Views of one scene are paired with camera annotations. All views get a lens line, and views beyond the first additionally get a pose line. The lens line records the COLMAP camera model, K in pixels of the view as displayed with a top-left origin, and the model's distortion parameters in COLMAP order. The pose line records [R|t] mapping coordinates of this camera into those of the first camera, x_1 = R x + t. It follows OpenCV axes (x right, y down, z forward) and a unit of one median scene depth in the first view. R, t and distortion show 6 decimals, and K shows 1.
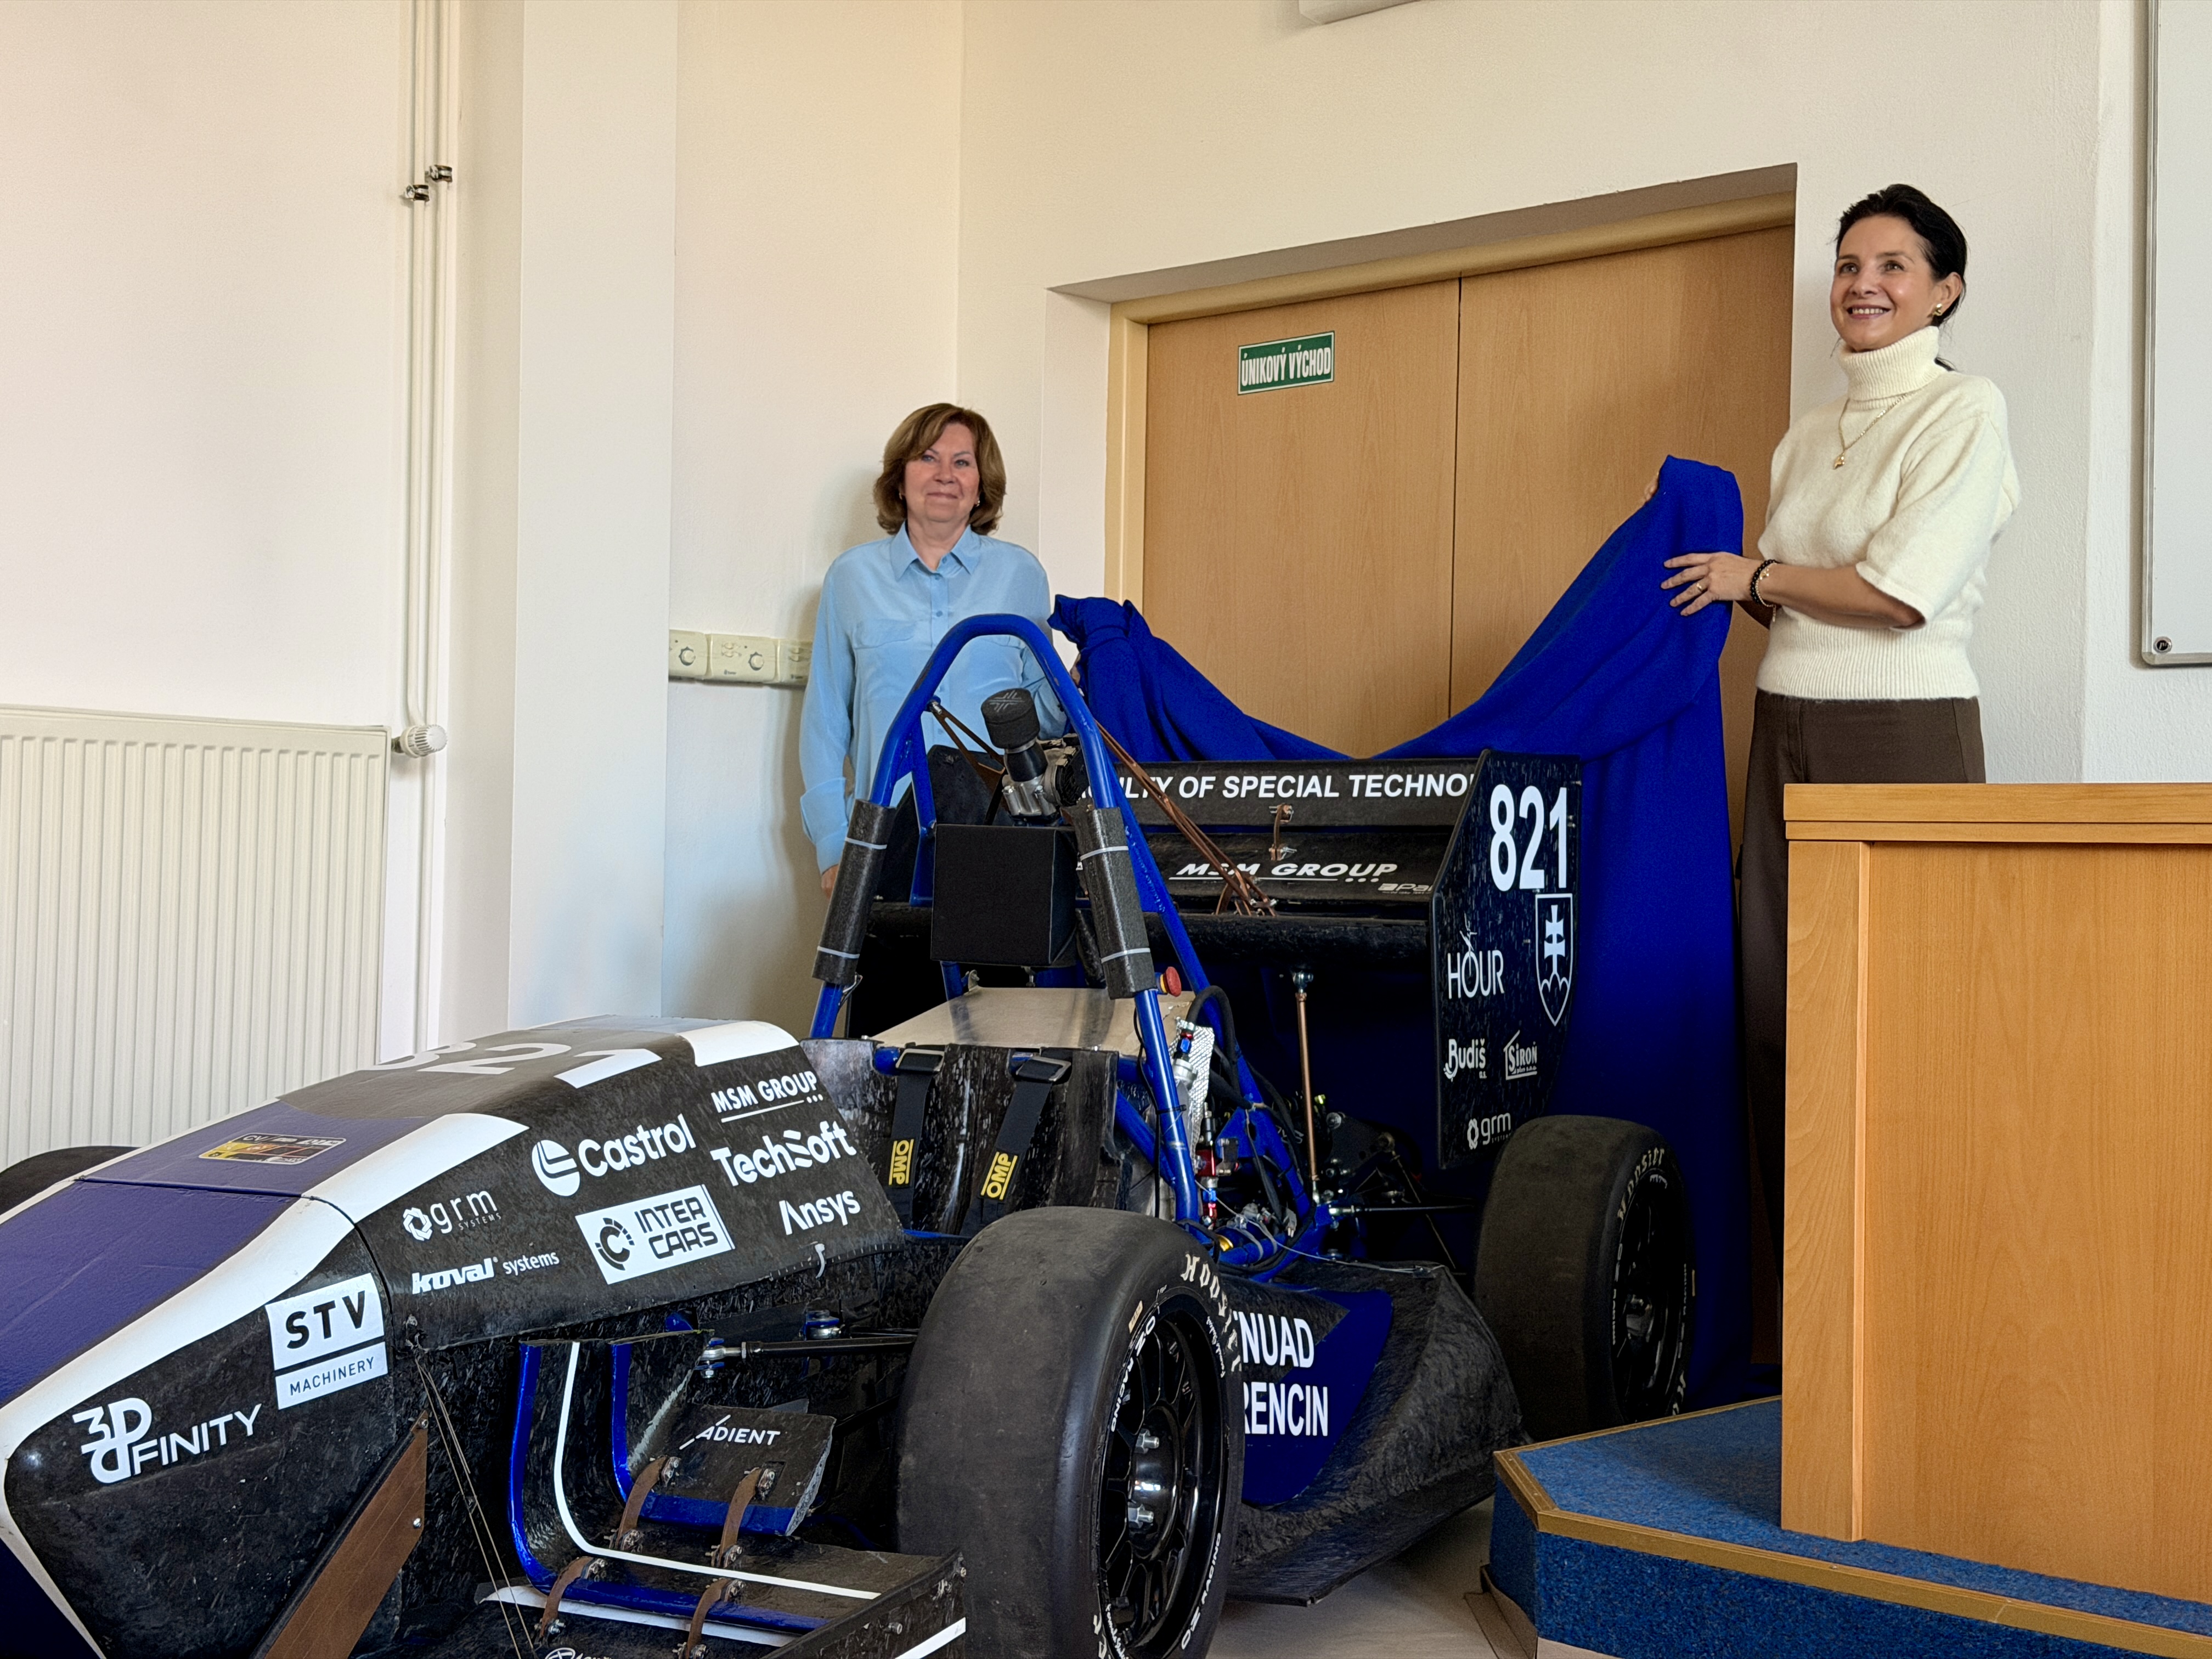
lens RADIAL K [[3075.6, 0, 1173.3], [0, 3075.6, 824.6], [0, 0, 1]] dist [0.152275, -0.330320]
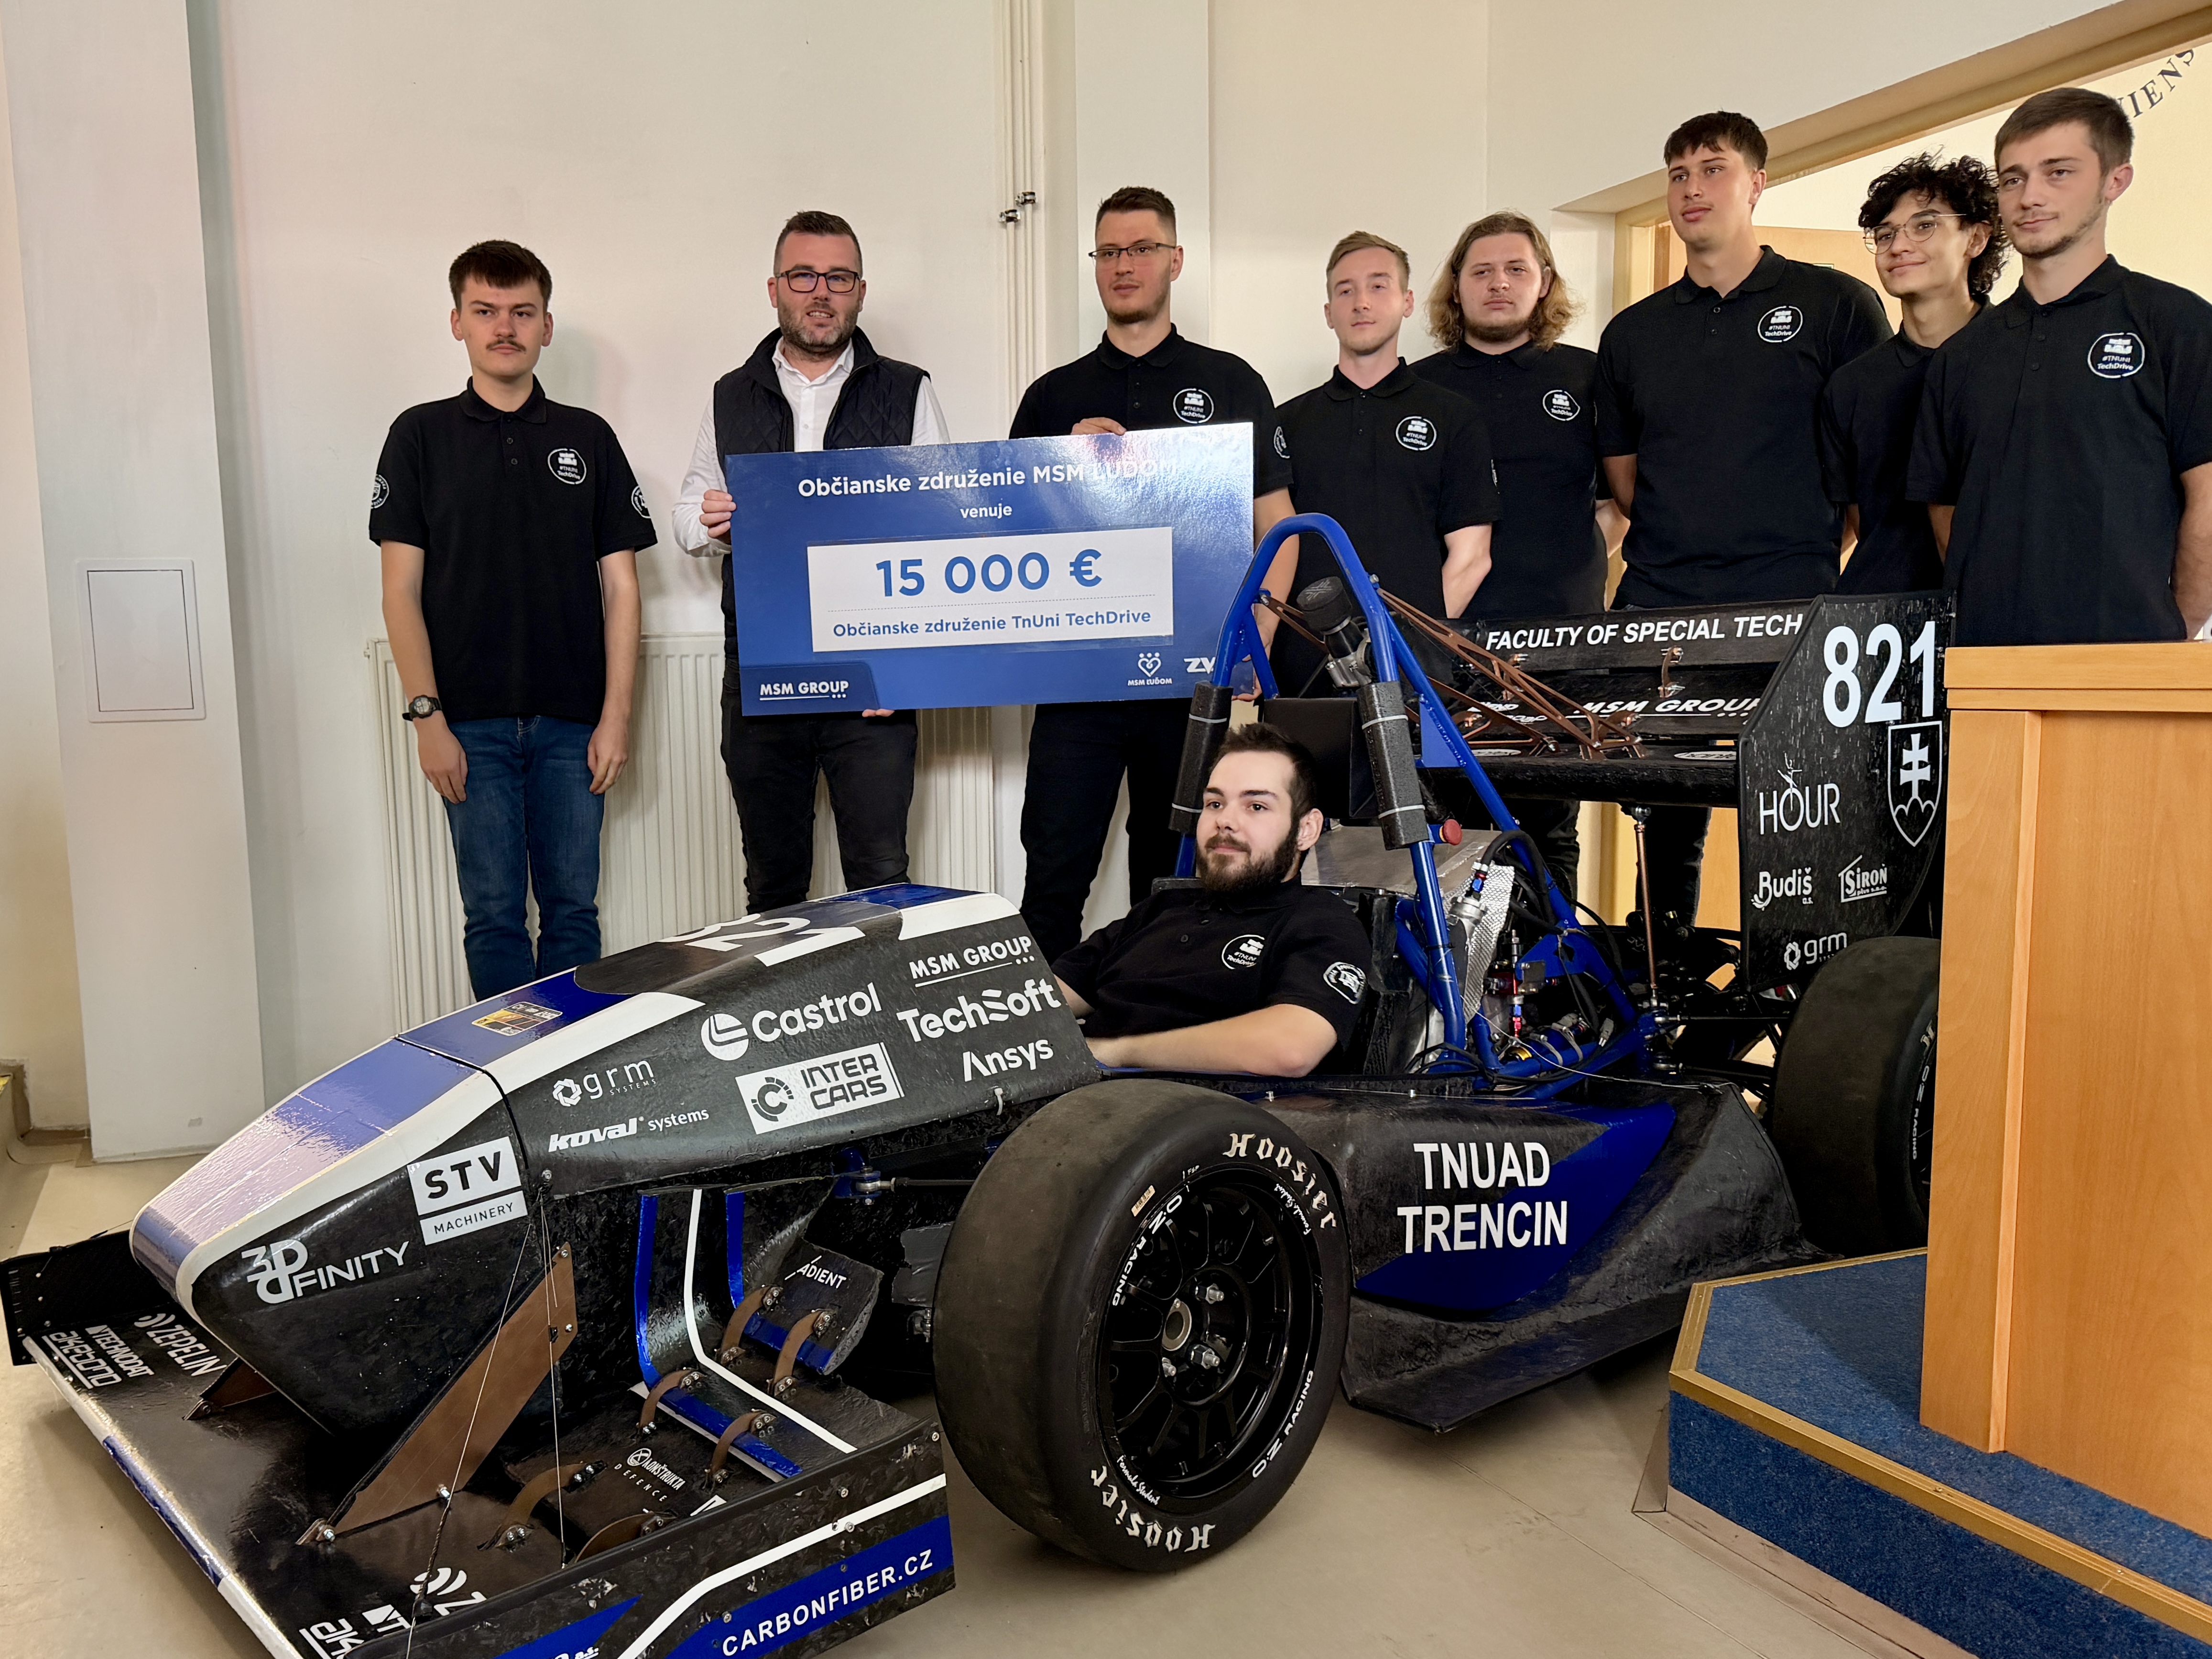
lens RADIAL K [[1973.3, 0, 877.9], [0, 1973.3, 912.9], [0, 0, 1]] dist [0.117217, -0.184093]
pose [[0.875445, 0.009095, -0.483232, 0.213979], [0.059083, 0.990311, 0.125675, -0.030684], [0.479693, -0.138573, 0.866425, 0.322296]]
